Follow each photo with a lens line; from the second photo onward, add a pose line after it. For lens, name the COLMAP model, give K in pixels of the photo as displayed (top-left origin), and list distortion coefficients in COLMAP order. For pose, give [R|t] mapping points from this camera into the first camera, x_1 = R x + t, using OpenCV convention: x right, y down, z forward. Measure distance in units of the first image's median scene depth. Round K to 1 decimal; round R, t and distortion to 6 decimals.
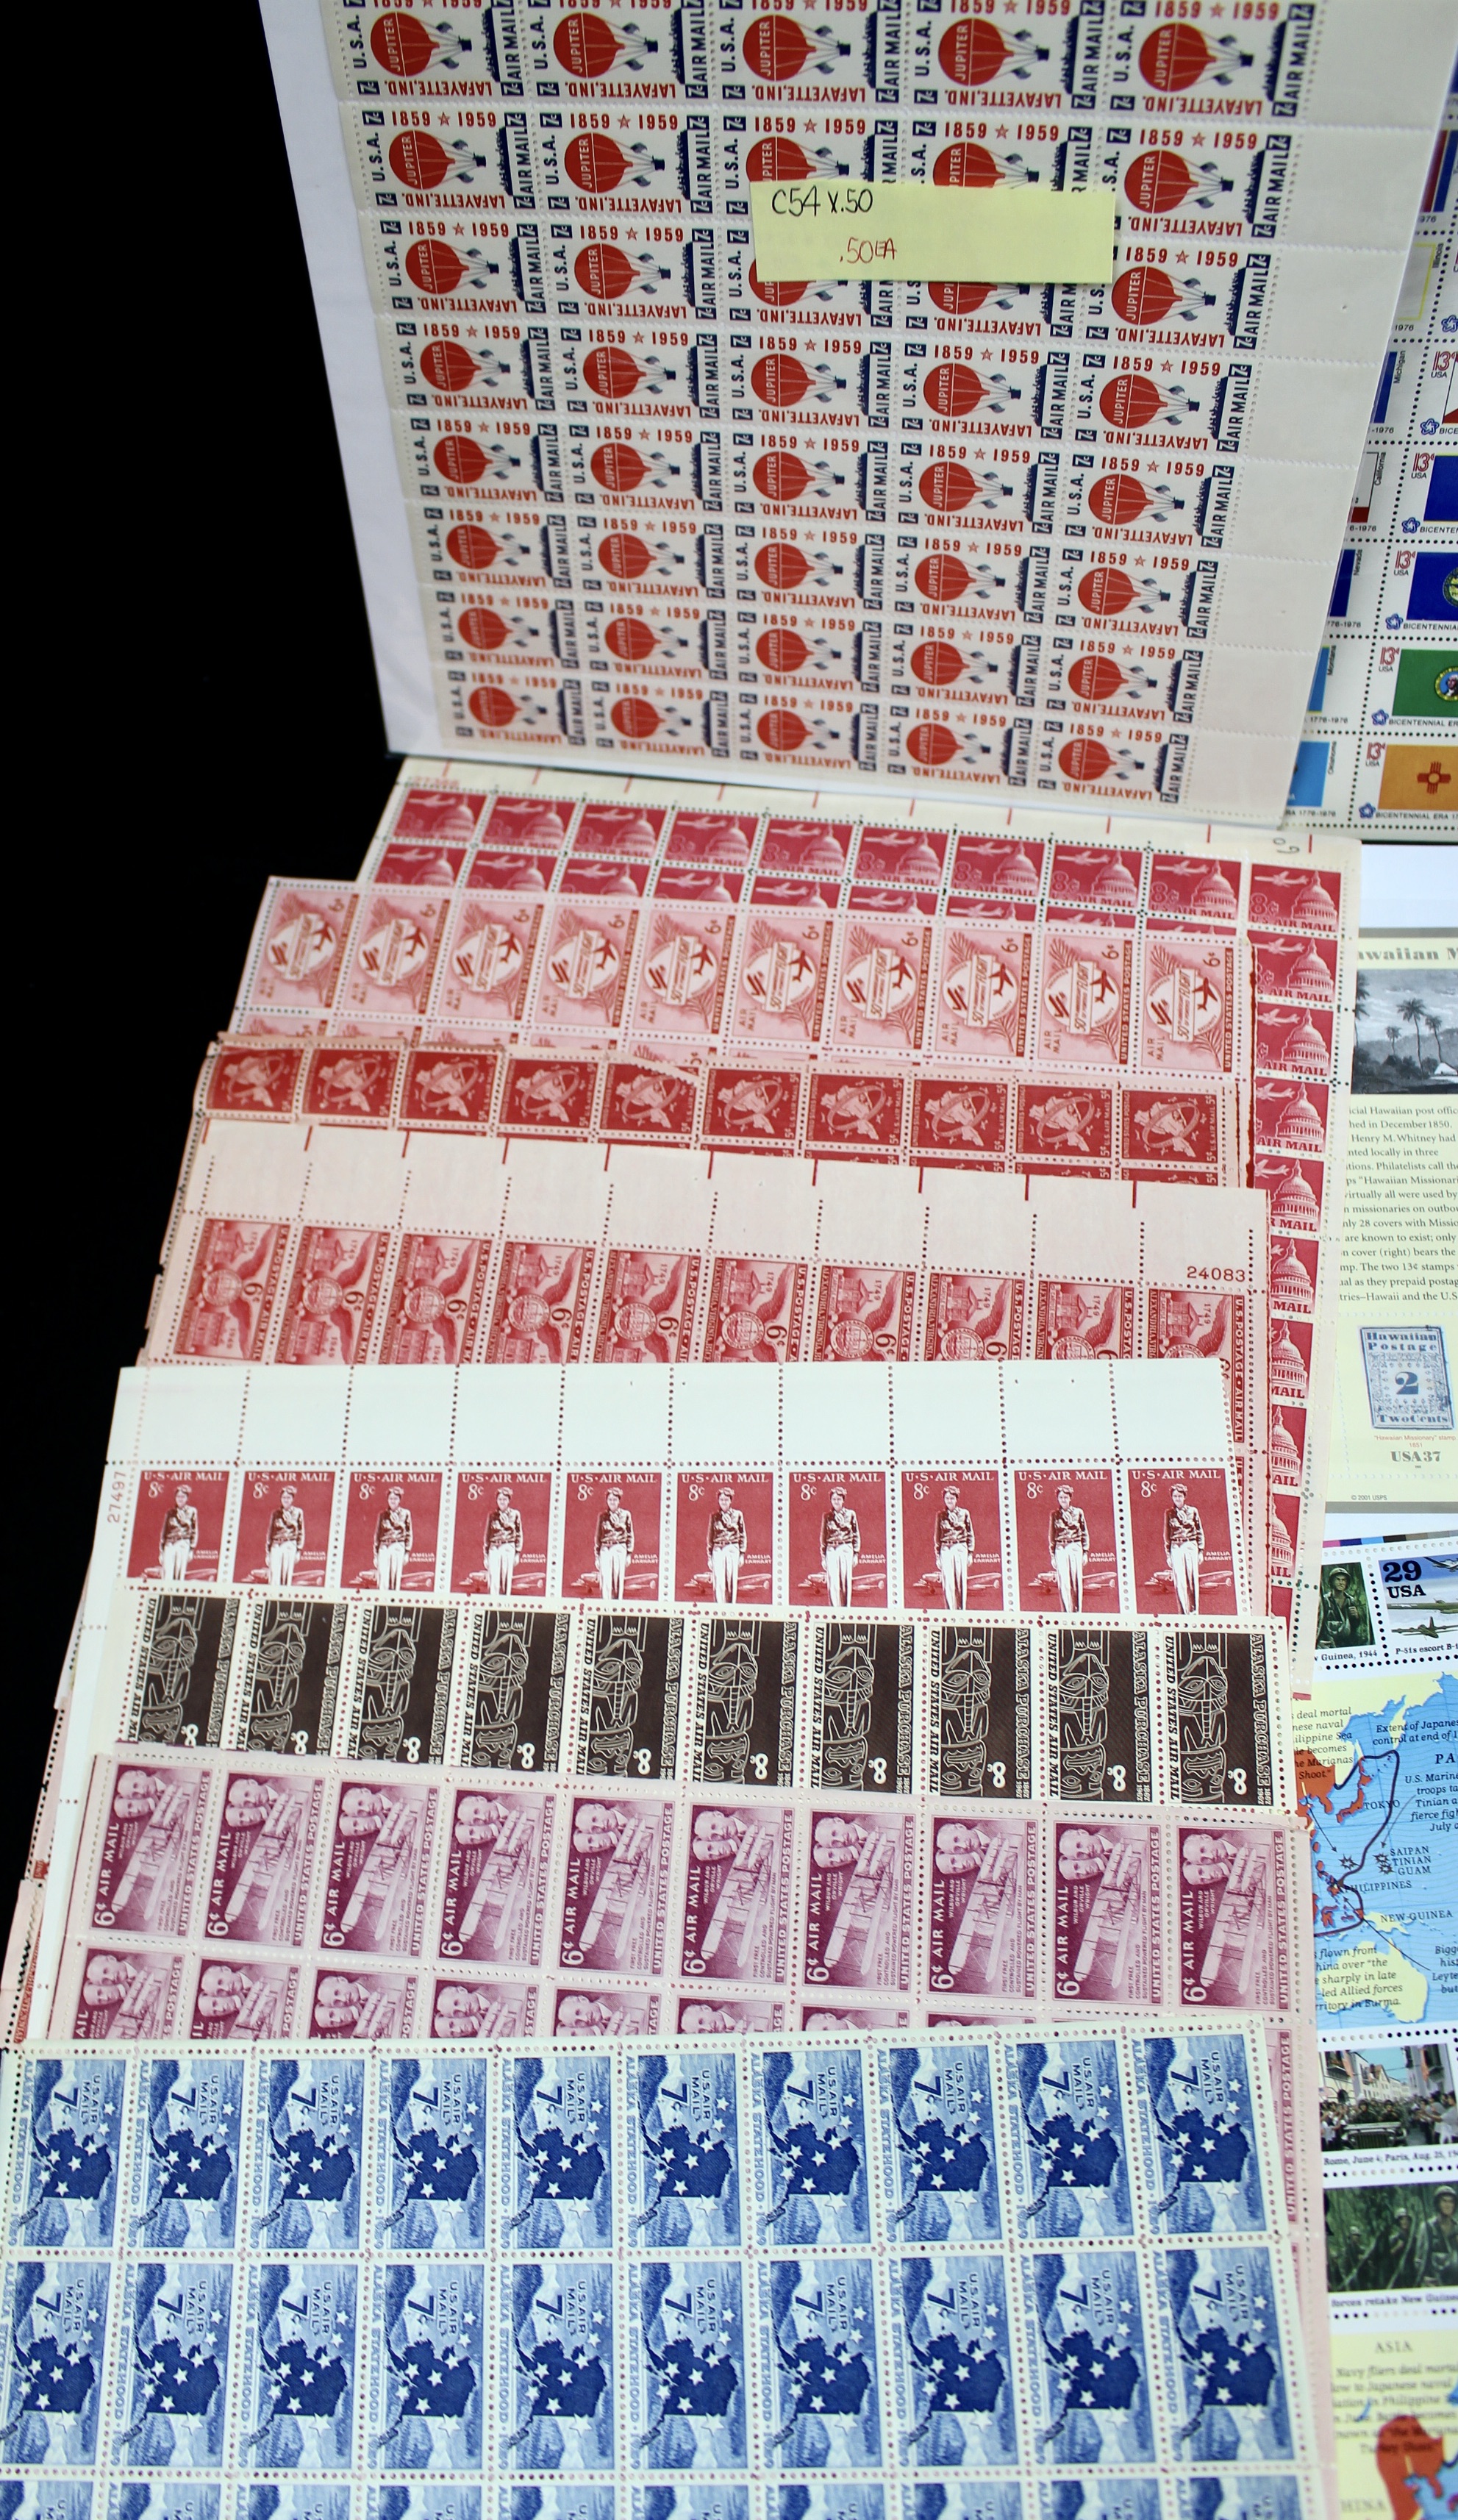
lens RADIAL K [[2083.8, 0, 634.4], [0, 2083.8, 1260.2], [0, 0, 1]] dist [-0.161139, 0.135201]
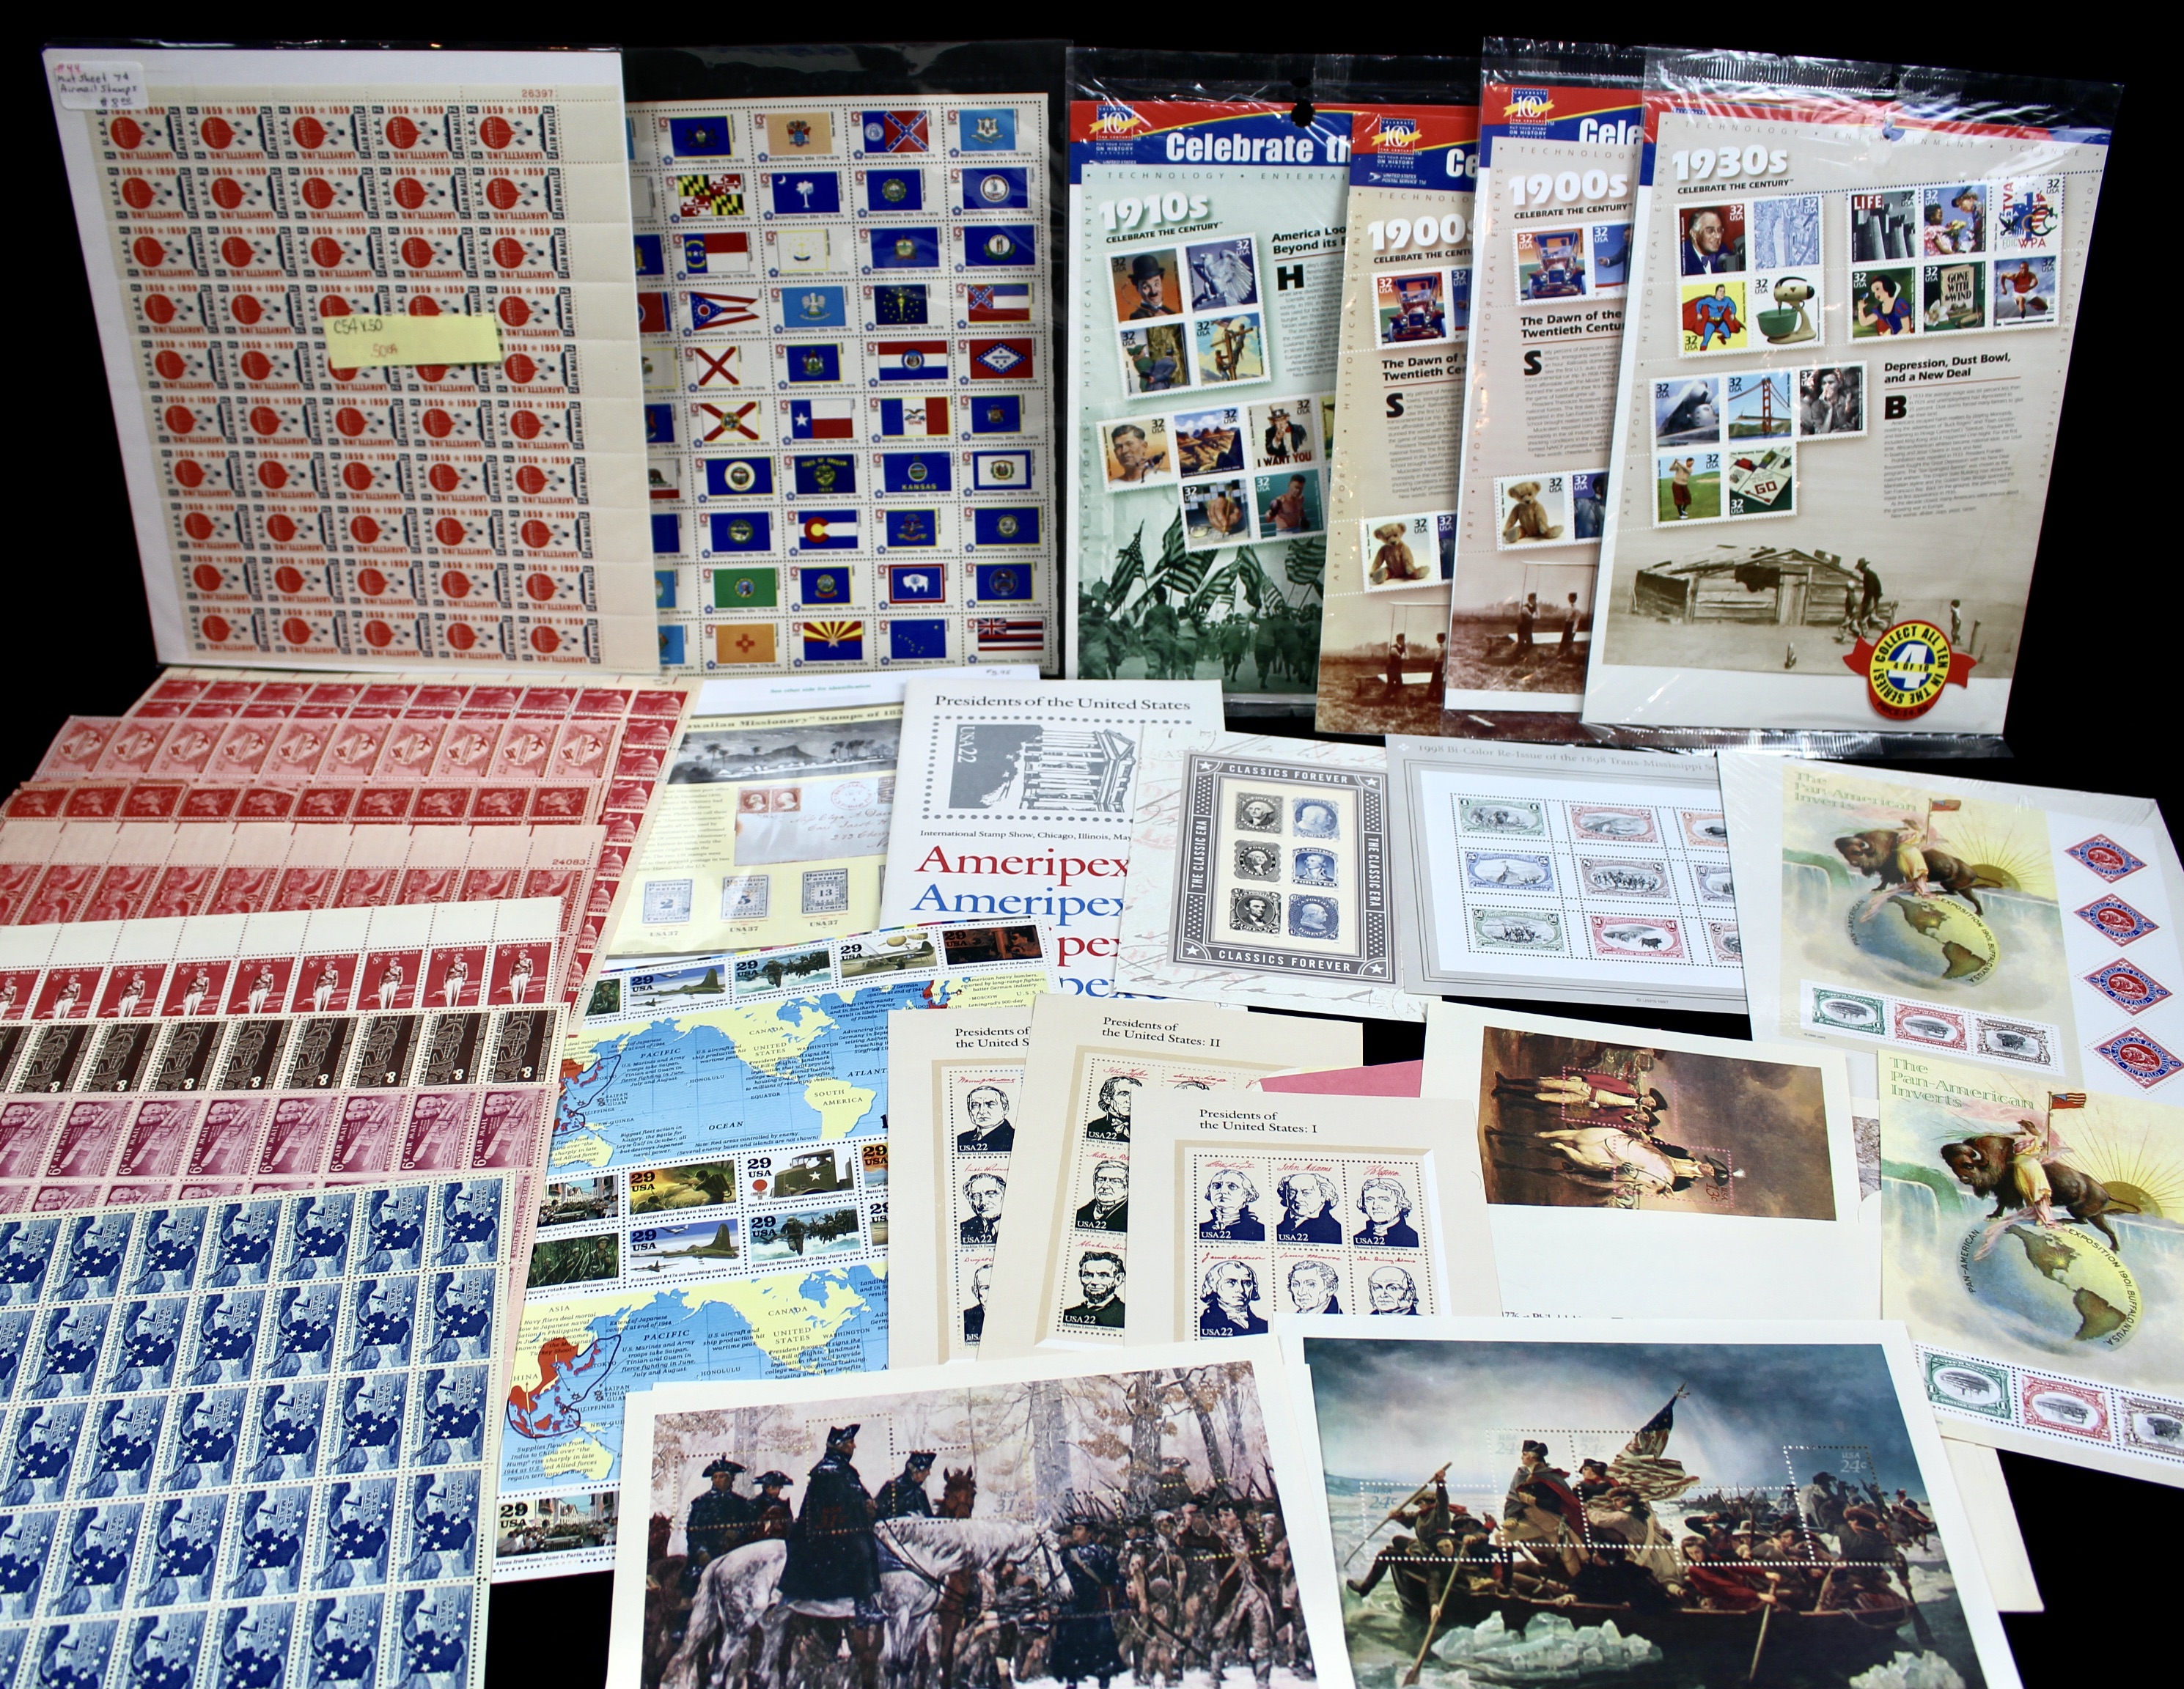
lens RADIAL K [[2044.0, 0, 1058.3], [0, 2044.0, 834.9], [0, 0, 1]] dist [-0.167450, 0.134818]
pose [[0.986192, -0.002195, 0.165591, 0.417877], [0.069049, 0.914301, -0.399107, 0.717089], [-0.150524, 0.405030, 0.901828, -0.634424]]
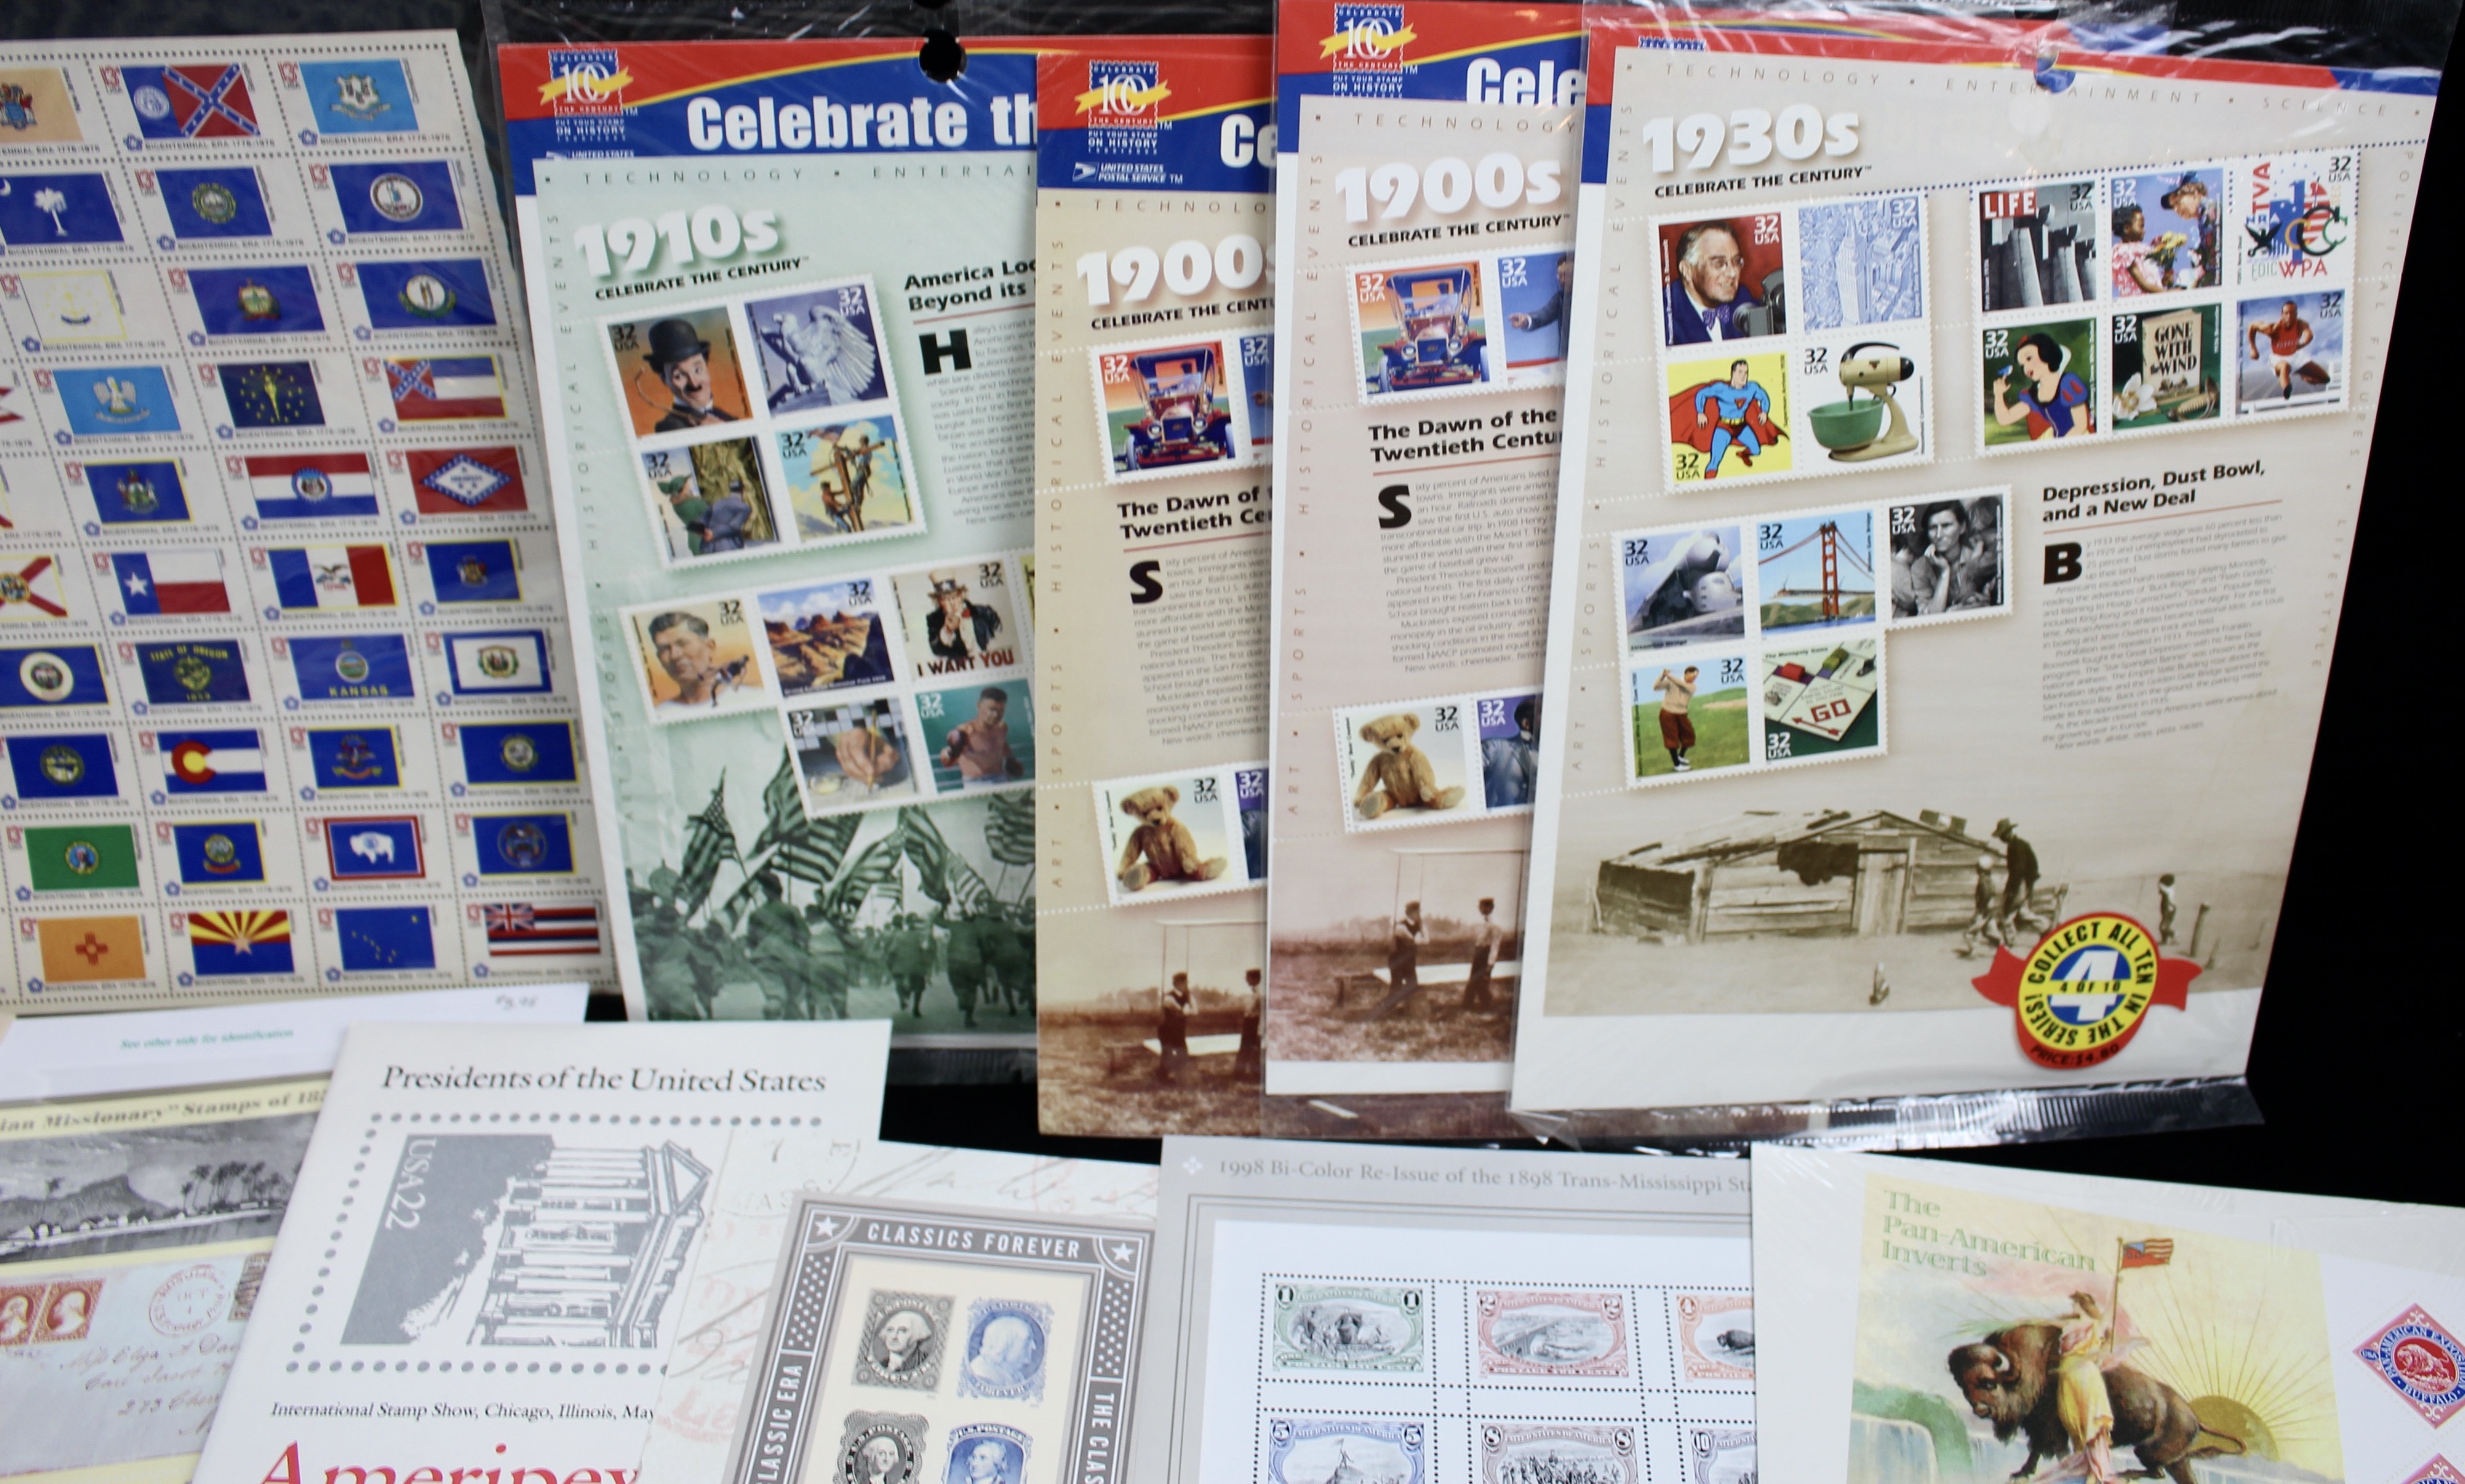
lens RADIAL K [[2242.6, 0, 1369.0], [0, 2242.6, 554.0], [0, 0, 1]] dist [-0.162812, 0.120207]
pose [[0.970612, -0.017537, 0.240008, 0.861921], [0.114803, 0.910279, -0.397760, 0.094150], [-0.211499, 0.413625, 0.885541, -0.194531]]
